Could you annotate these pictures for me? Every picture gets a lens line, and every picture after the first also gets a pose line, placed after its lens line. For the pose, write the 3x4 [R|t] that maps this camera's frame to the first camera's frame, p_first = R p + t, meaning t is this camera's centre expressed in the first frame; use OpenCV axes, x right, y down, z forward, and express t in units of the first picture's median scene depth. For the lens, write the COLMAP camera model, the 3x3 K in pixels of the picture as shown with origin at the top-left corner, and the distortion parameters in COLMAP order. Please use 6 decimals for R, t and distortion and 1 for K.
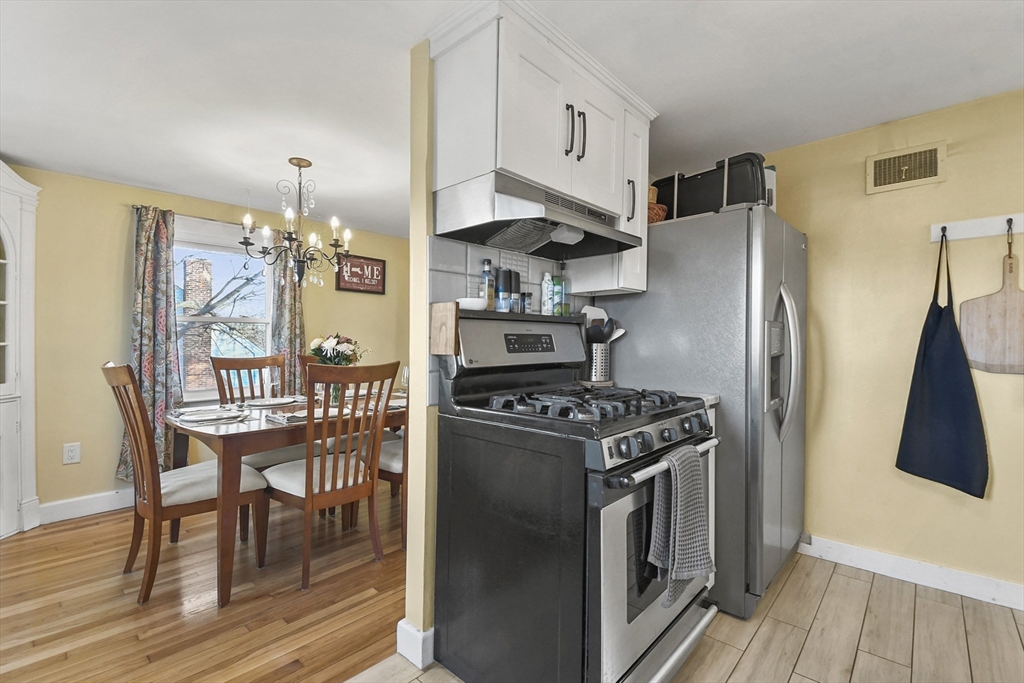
lens RADIAL K [[443.4, 0, 510.2], [0, 443.4, 337.5], [0, 0, 1]] dist [0.009660, -0.011824]
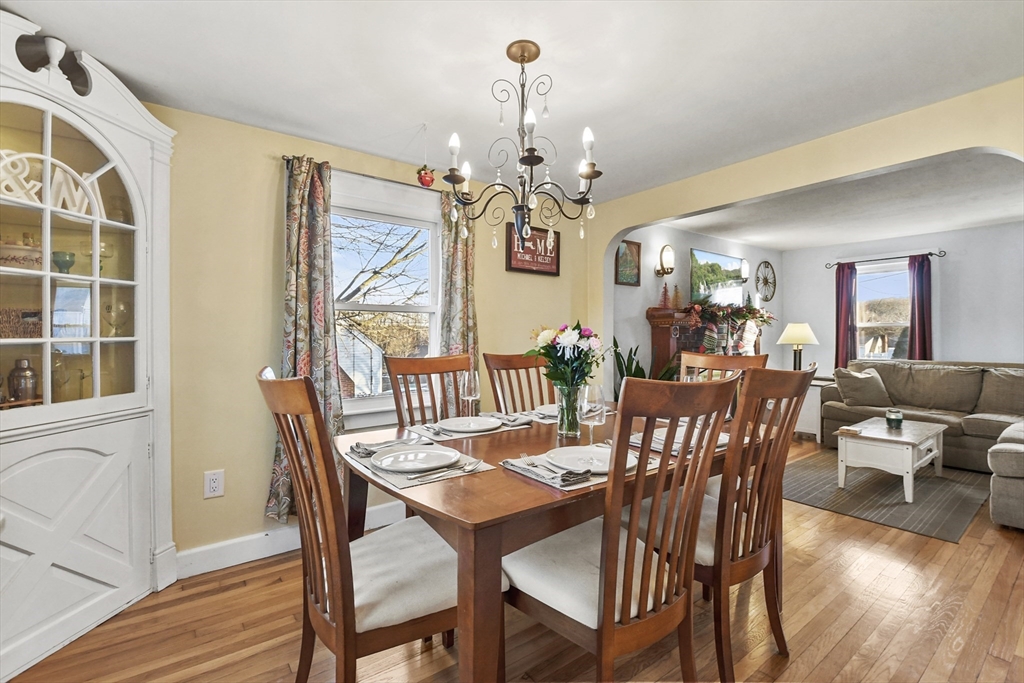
lens RADIAL K [[443.4, 0, 516.0], [0, 443.4, 335.0], [0, 0, 1]] dist [0.009660, -0.011824]
pose [[0.982573, -0.003495, -0.185842, -0.324740], [0.004050, 0.999988, 0.002605, 0.006854], [0.185831, -0.003312, 0.982576, 0.331564]]
